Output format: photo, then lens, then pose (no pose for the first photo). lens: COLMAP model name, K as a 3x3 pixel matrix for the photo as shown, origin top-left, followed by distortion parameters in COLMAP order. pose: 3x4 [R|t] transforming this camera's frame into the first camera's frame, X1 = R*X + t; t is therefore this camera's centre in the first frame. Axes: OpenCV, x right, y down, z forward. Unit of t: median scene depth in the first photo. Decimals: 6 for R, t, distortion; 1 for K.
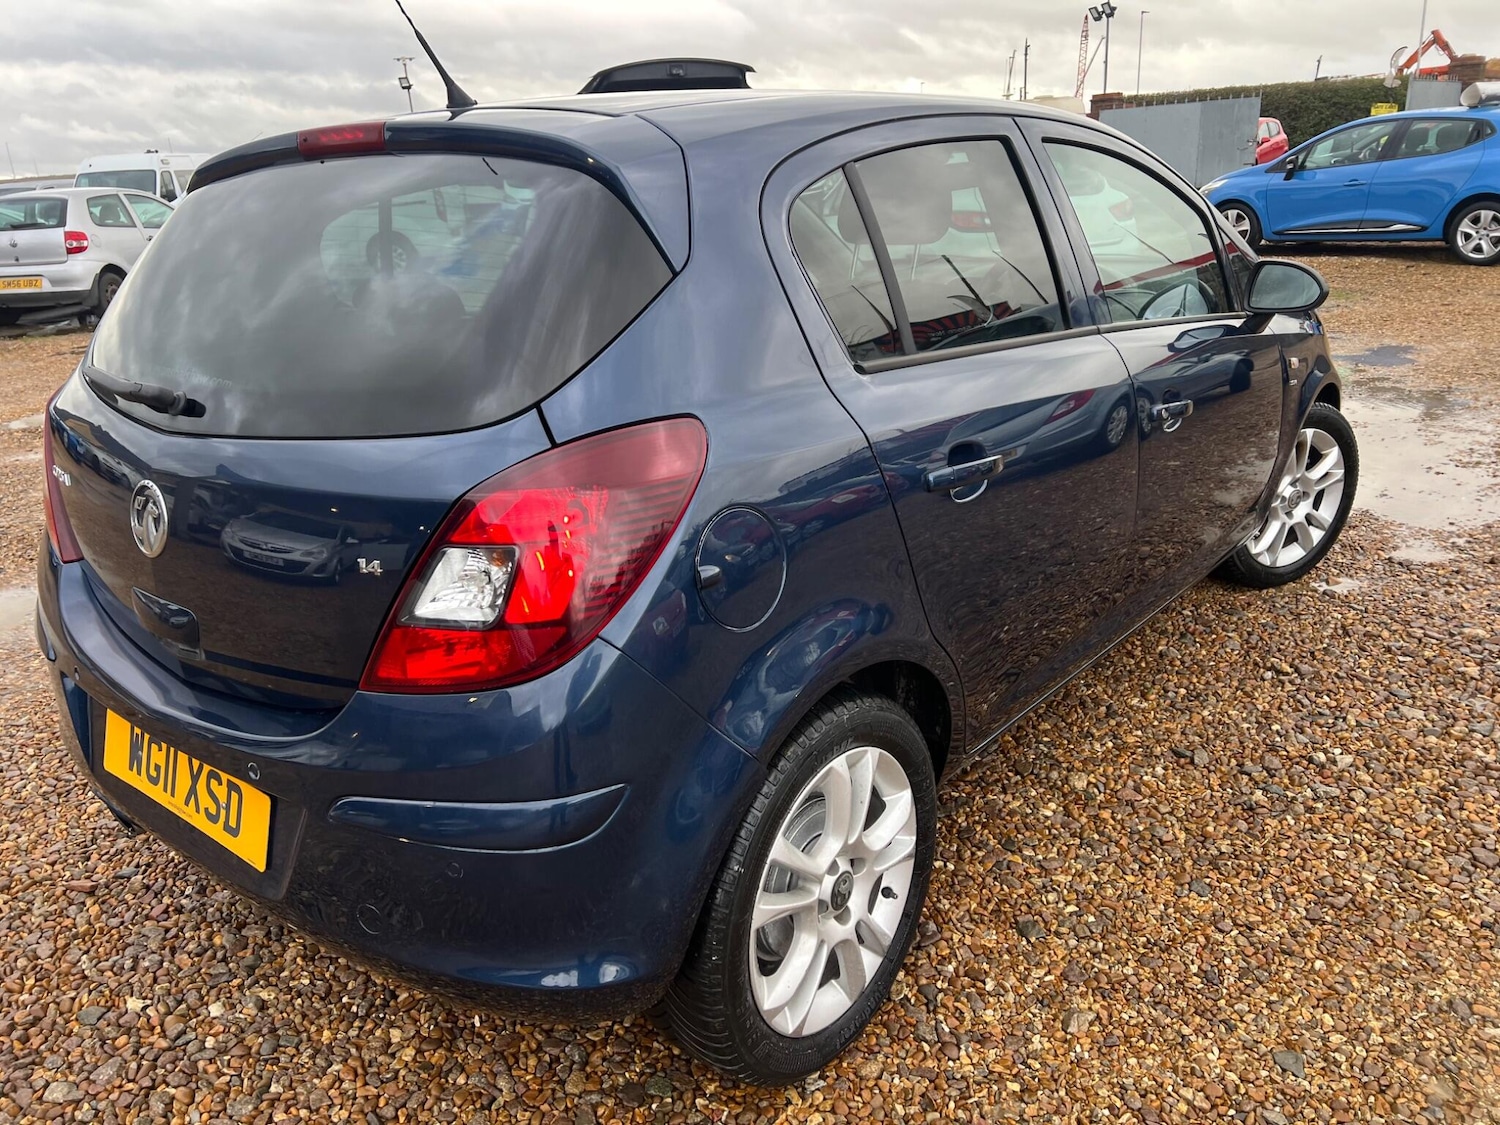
lens RADIAL K [[1124.1, 0, 745.9], [0, 1124.1, 558.2], [0, 0, 1]] dist [0.061529, -0.069462]
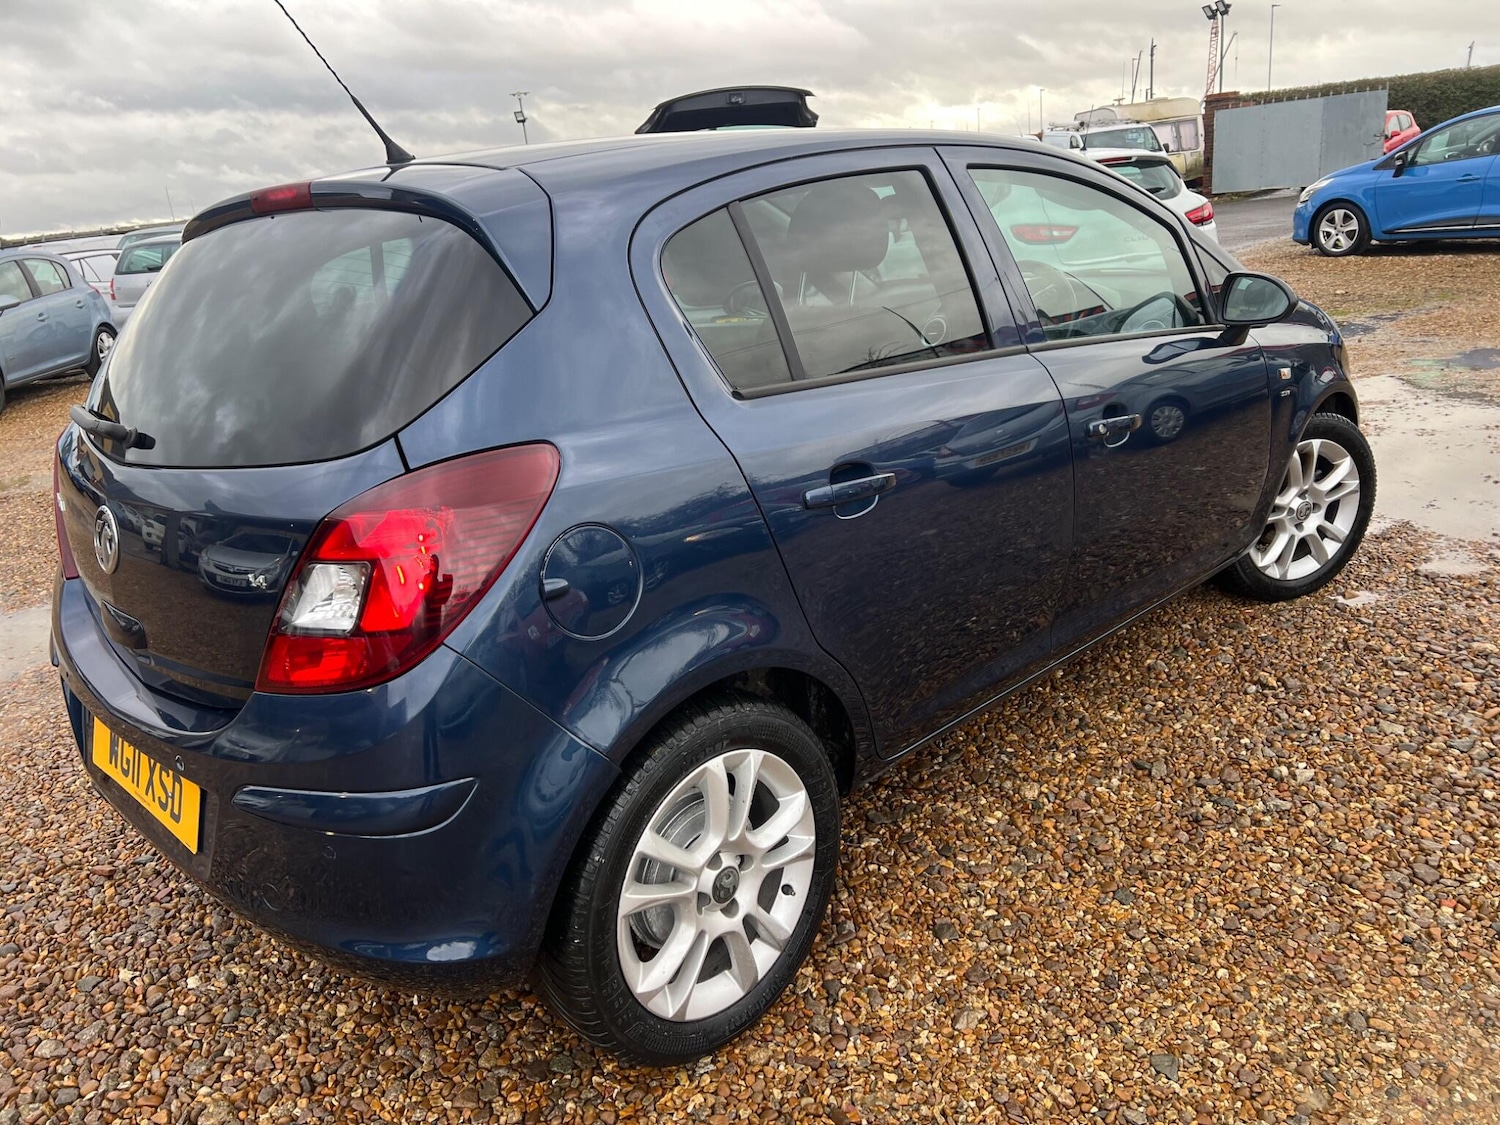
lens RADIAL K [[1124.1, 0, 745.7], [0, 1124.1, 562.6], [0, 0, 1]] dist [0.061529, -0.069462]
pose [[0.994417, -0.004985, -0.105400, 0.192695], [0.003897, 0.999937, -0.010525, 0.002139], [0.105446, 0.010056, 0.994374, -0.050370]]
